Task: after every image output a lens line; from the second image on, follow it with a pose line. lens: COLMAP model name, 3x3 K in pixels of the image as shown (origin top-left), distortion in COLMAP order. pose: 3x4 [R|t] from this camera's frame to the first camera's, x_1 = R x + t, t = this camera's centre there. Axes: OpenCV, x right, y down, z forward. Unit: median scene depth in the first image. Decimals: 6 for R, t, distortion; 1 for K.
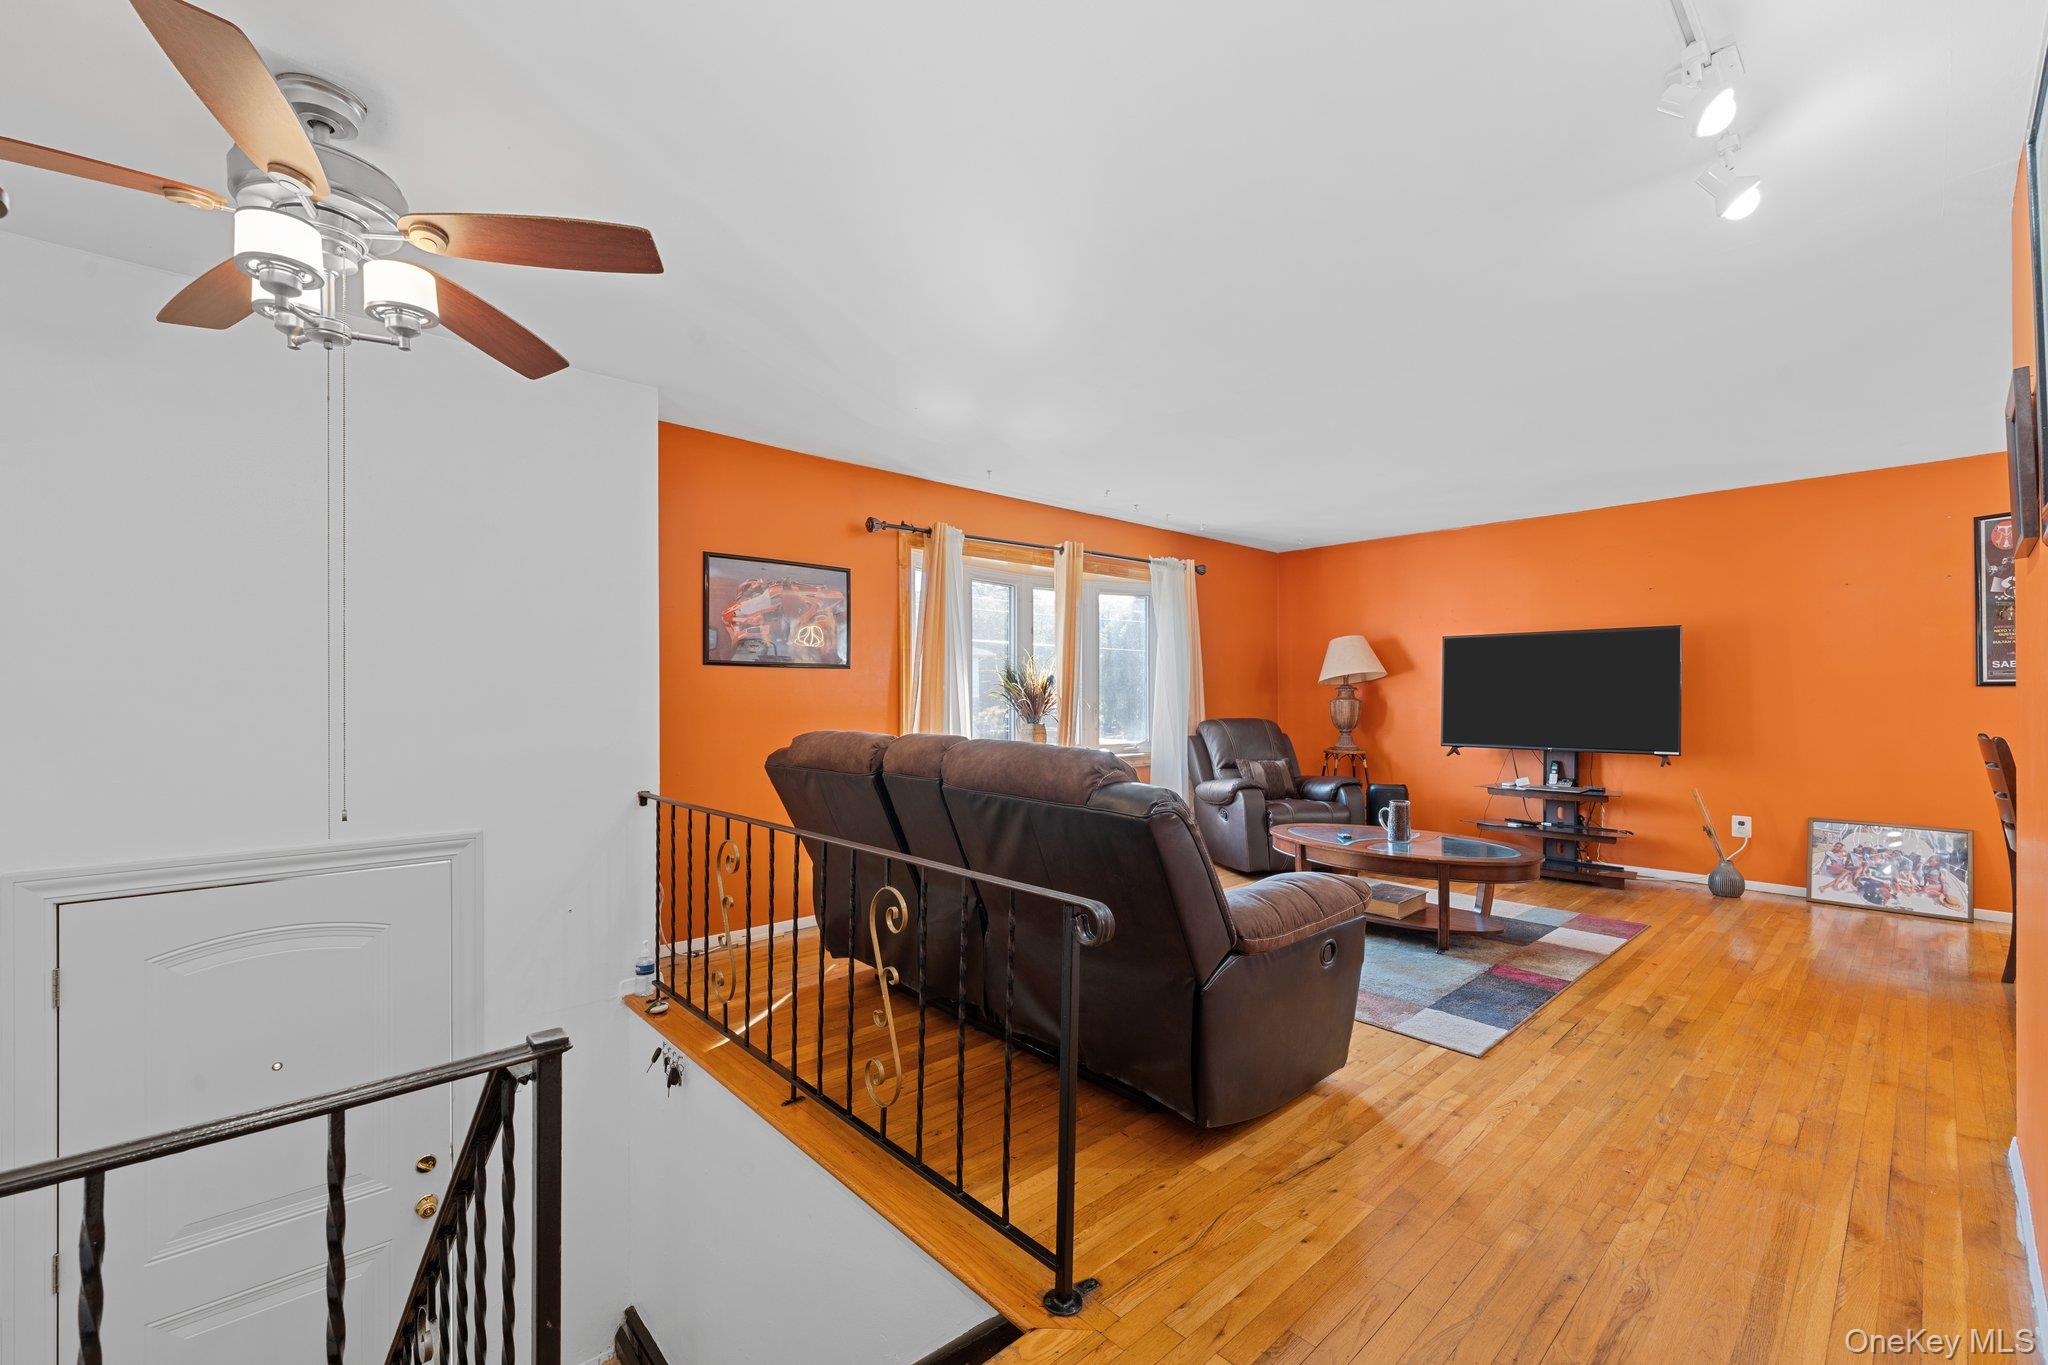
lens RADIAL K [[834.2, 0, 1023.2], [0, 834.2, 688.0], [0, 0, 1]] dist [-0.000741, -0.000214]
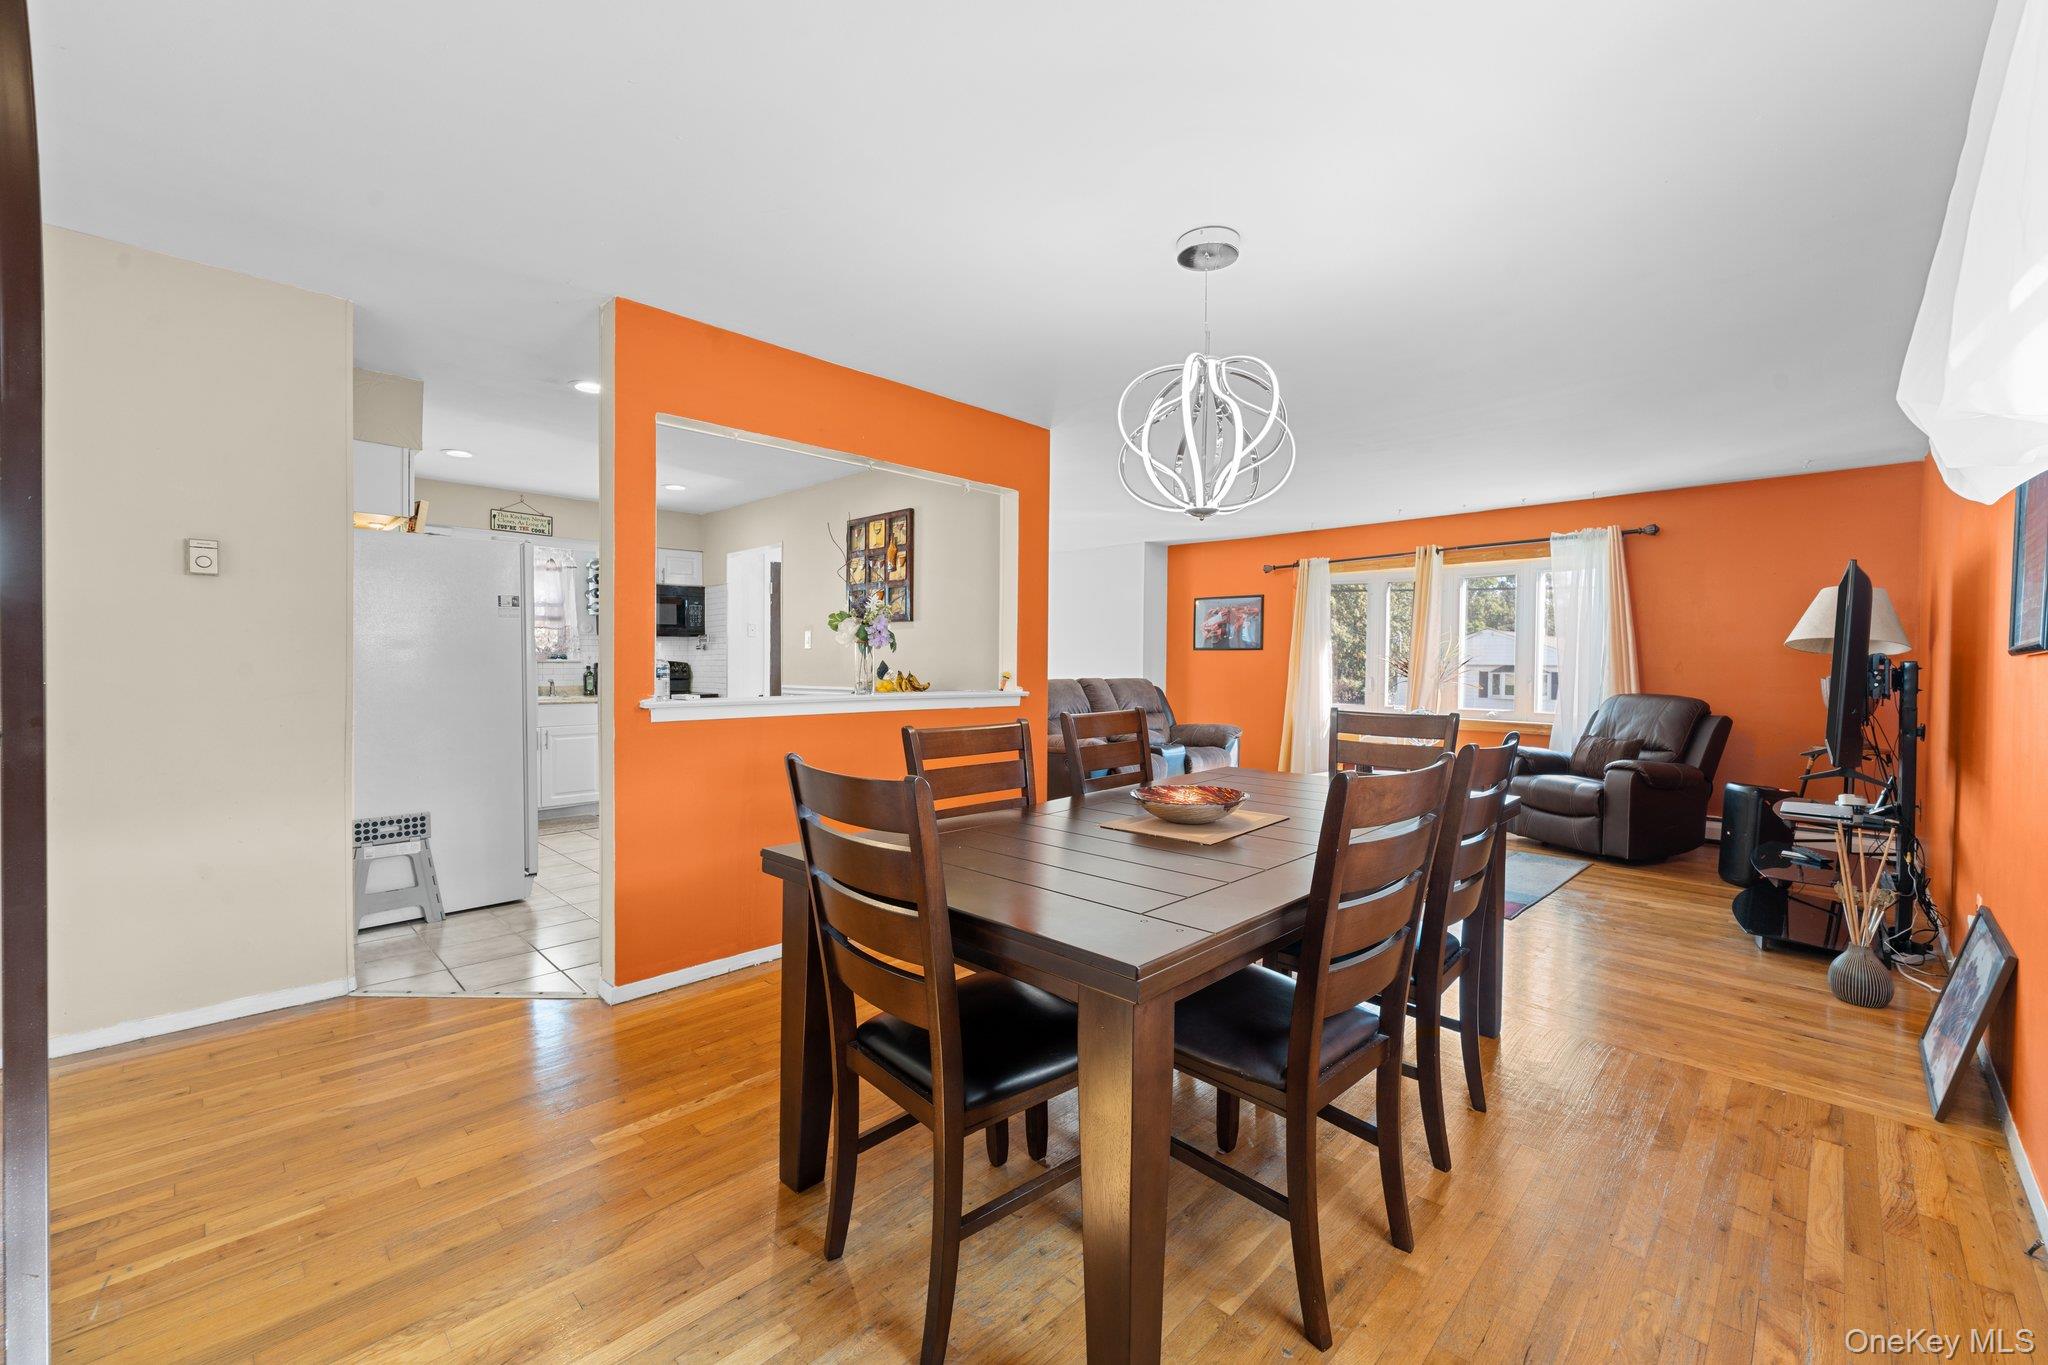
lens RADIAL K [[827.9, 0, 1029.9], [0, 827.9, 675.9], [0, 0, 1]] dist [0.001458, -0.000039]
pose [[0.052823, 0.018184, -0.998438, 1.561063], [0.000550, 0.999834, 0.018238, 0.000027], [0.998604, -0.001513, 0.052805, 0.404245]]
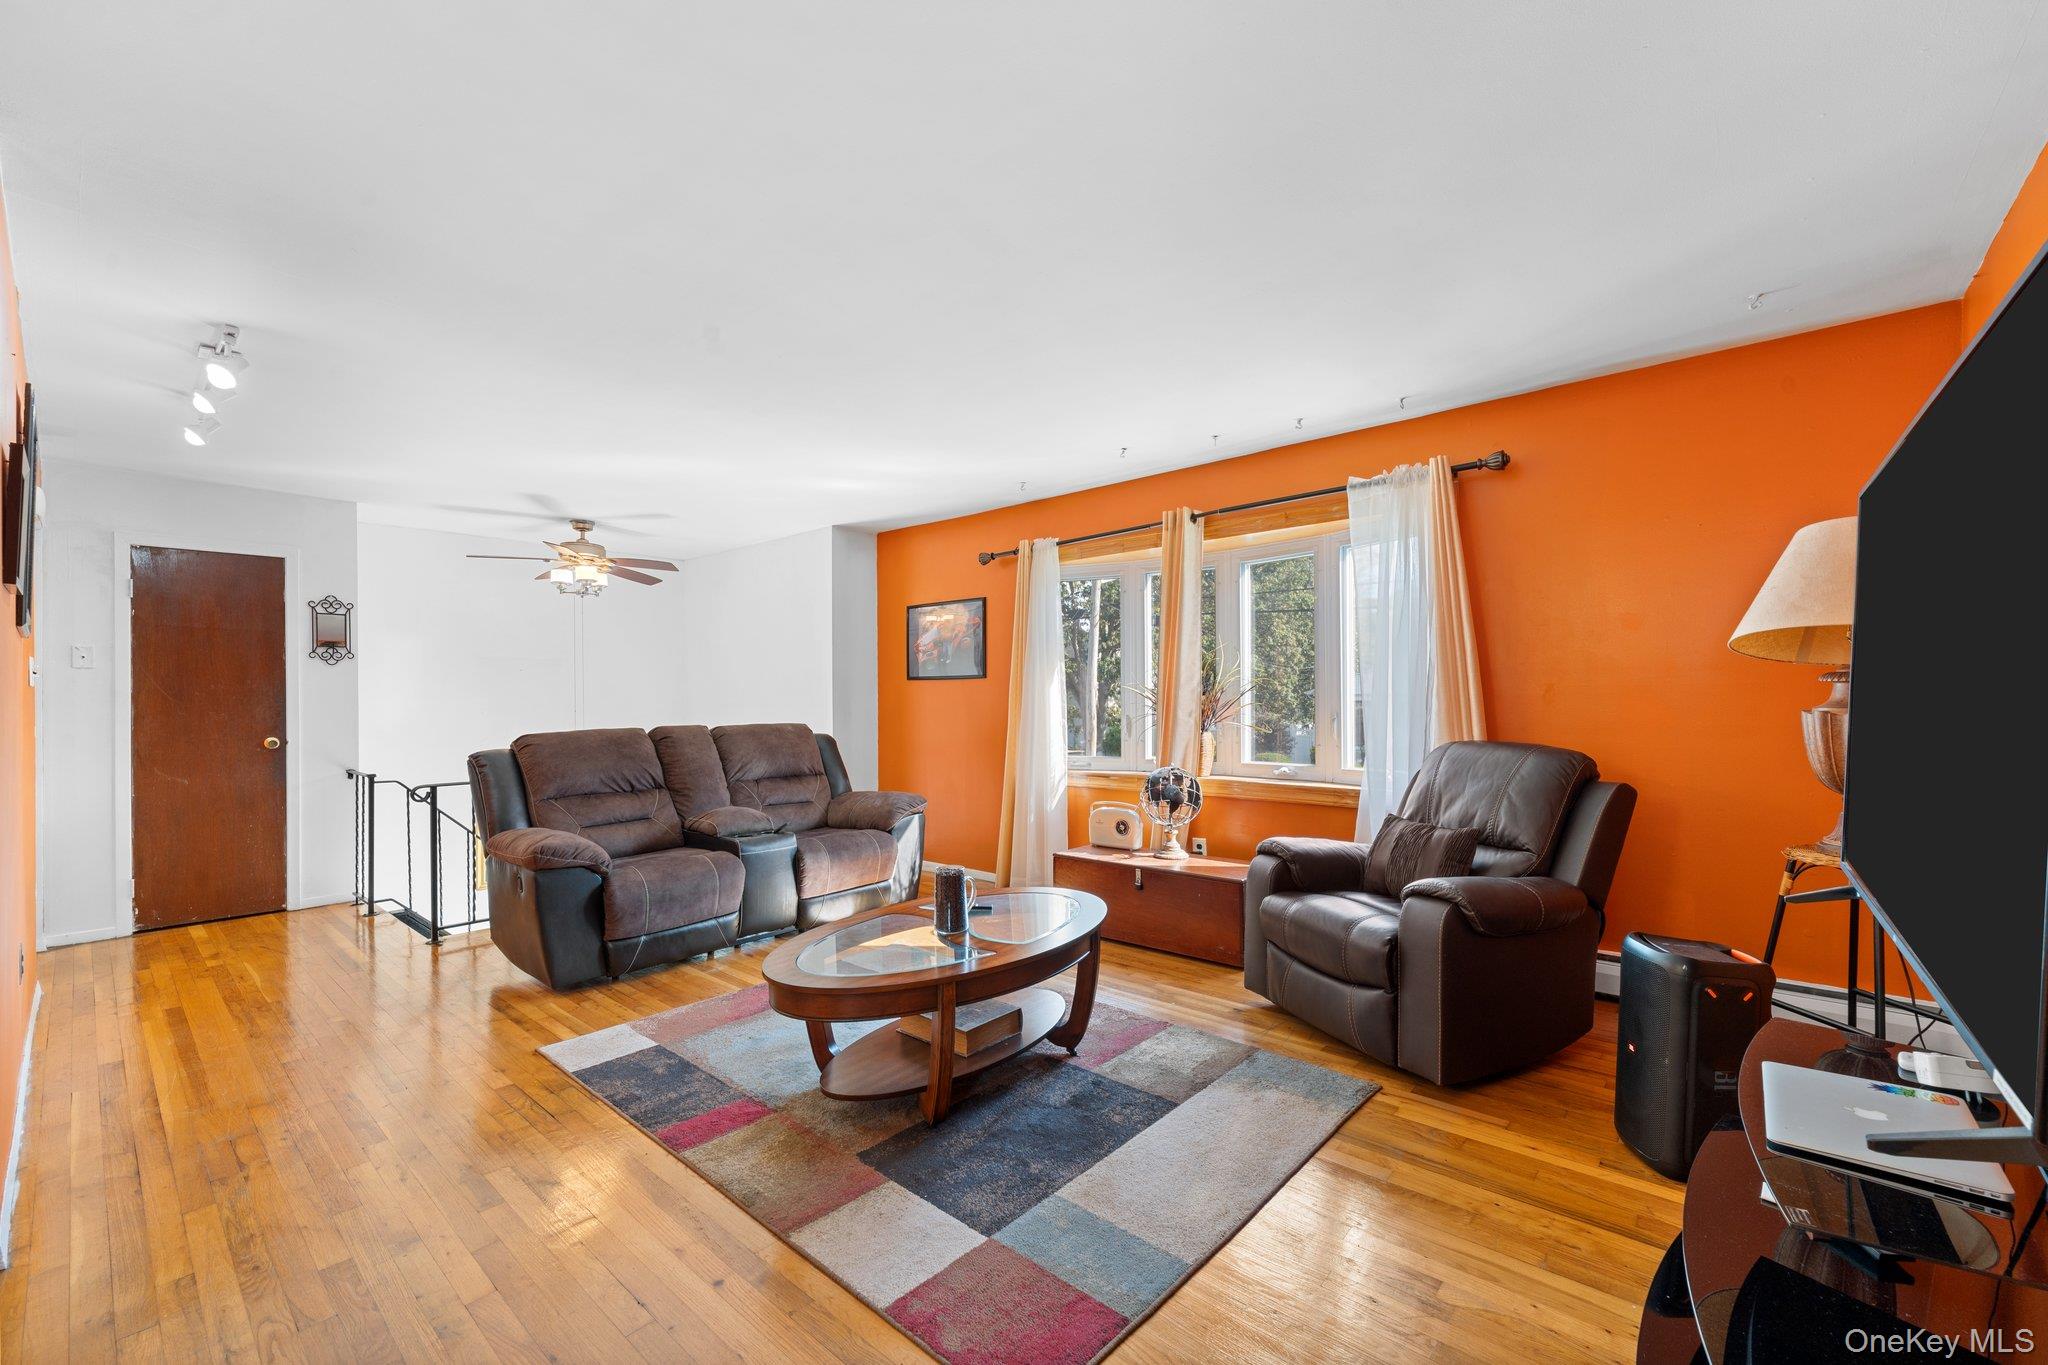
lens RADIAL K [[830.4, 0, 1025.9], [0, 830.4, 692.1], [0, 0, 1]] dist [0.002193, 0.000016]
pose [[0.110628, -0.006325, -0.993842, 1.023728], [0.017253, 0.999841, -0.004443, 0.004134], [0.993712, -0.016655, 0.110719, 0.926269]]
